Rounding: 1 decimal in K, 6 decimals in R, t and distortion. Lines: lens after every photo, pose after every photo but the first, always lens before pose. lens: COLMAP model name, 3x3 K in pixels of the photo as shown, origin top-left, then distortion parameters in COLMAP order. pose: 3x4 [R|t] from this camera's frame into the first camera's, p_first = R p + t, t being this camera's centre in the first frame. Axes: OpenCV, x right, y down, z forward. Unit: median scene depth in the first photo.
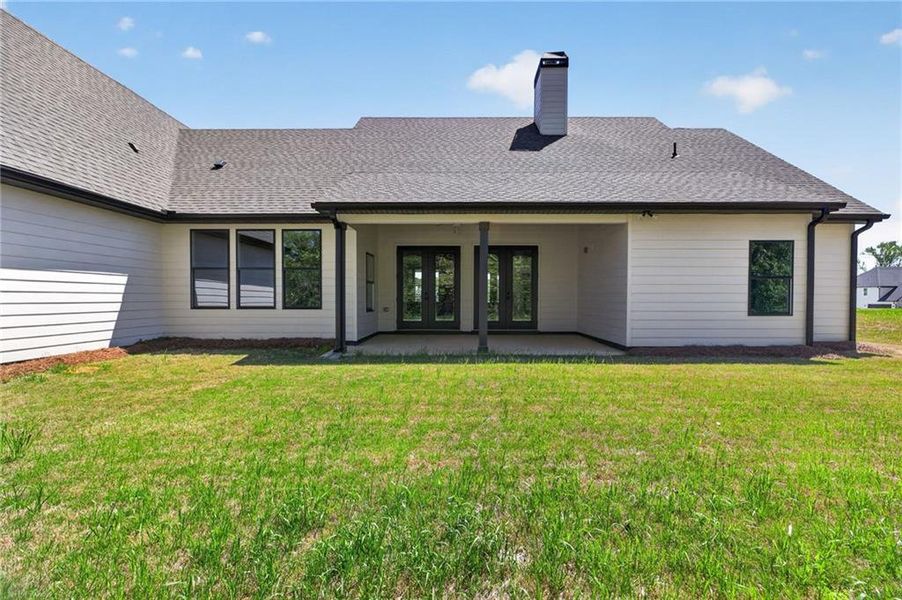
lens RADIAL K [[415.8, 0, 450.8], [0, 415.8, 301.4], [0, 0, 1]] dist [0.002559, -0.000122]
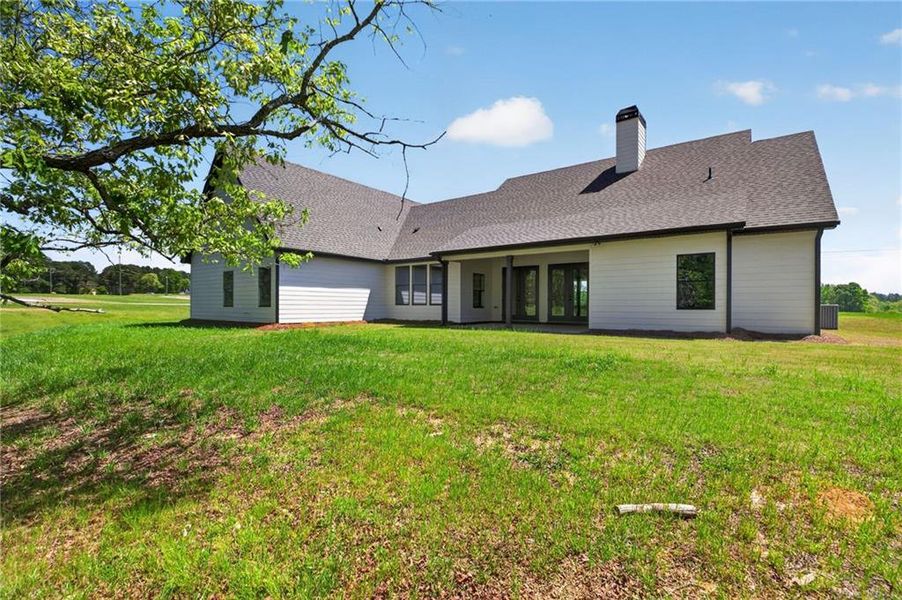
lens RADIAL K [[415.8, 0, 450.8], [0, 415.8, 301.4], [0, 0, 1]] dist [0.002559, -0.000122]
pose [[0.794186, -0.002842, -0.607669, 0.859683], [-0.008523, 0.999839, -0.015816, 0.031124], [0.607615, 0.017740, 0.794033, -0.480008]]
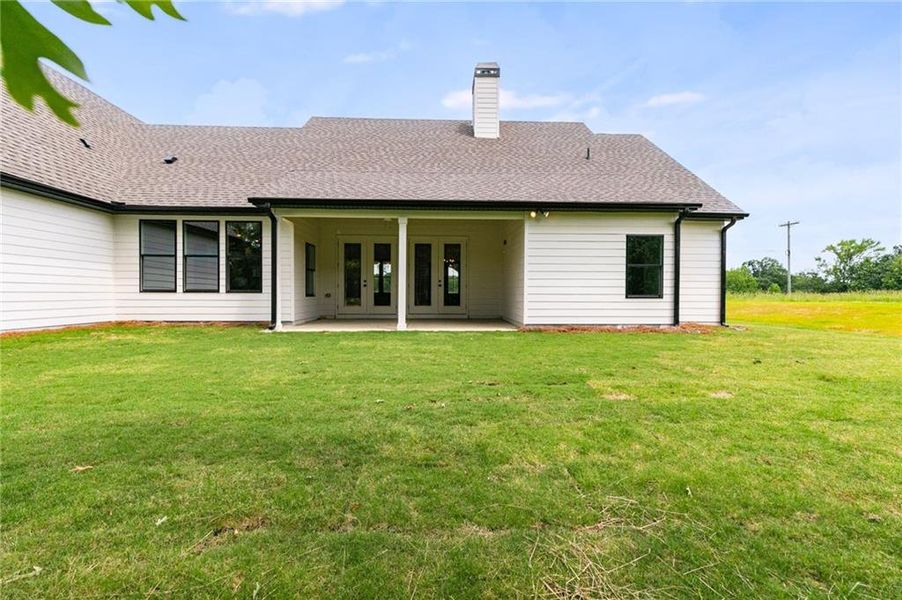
lens RADIAL K [[431.3, 0, 451.6], [0, 431.3, 295.4], [0, 0, 1]] dist [0.021737, -0.000428]
pose [[0.999052, 0.003739, 0.043373, 0.150294], [-0.003383, 0.999960, -0.008280, 0.034244], [-0.043402, 0.008126, 0.999025, -0.186988]]
